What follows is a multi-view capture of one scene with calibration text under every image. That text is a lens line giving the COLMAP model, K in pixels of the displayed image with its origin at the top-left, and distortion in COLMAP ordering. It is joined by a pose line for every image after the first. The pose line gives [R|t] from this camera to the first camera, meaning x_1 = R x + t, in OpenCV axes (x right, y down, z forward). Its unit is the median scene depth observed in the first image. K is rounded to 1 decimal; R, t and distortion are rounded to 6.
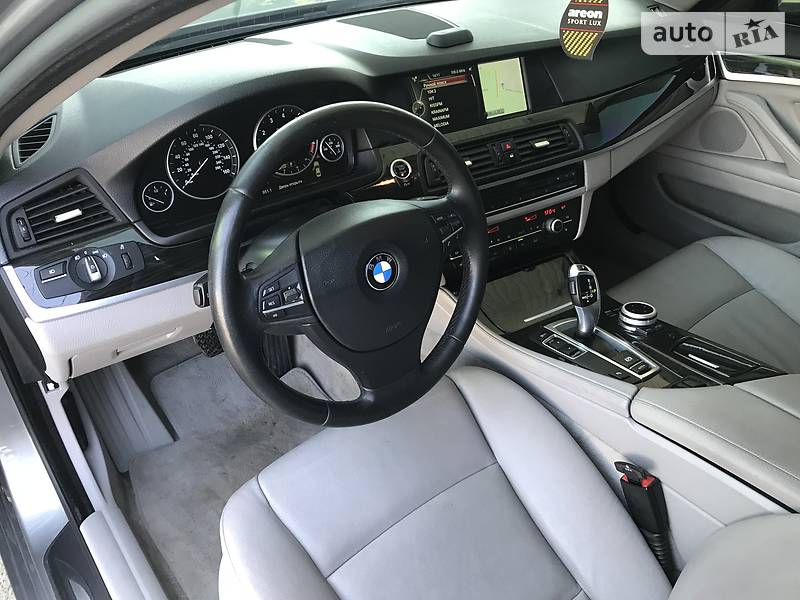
lens RADIAL K [[661.9, 0, 395.0], [0, 661.9, 301.3], [0, 0, 1]] dist [0.005315, -0.003860]
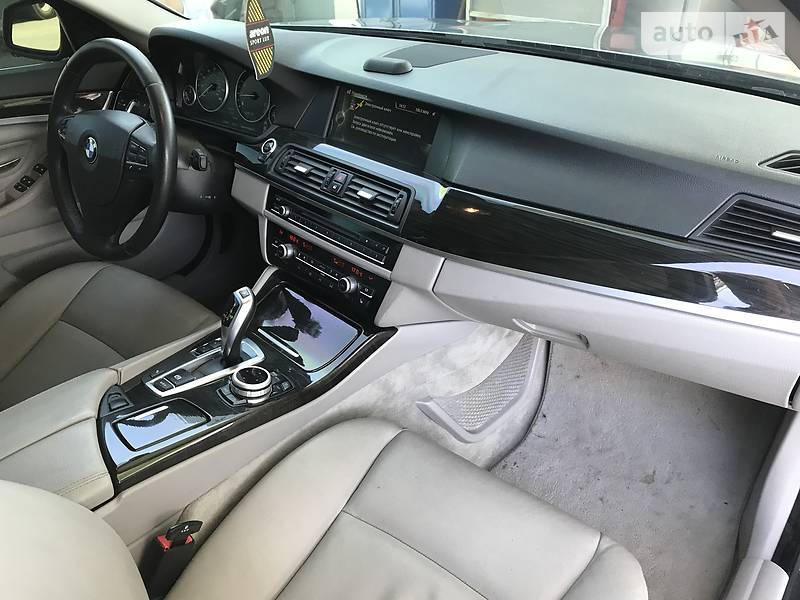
lens RADIAL K [[661.9, 0, 398.7], [0, 661.9, 295.1], [0, 0, 1]] dist [0.005315, -0.003860]
pose [[0.248187, 0.481604, -0.840512, 1.142772], [-0.574033, 0.772031, 0.272864, -0.436495], [0.780313, 0.414760, 0.468065, 0.724739]]
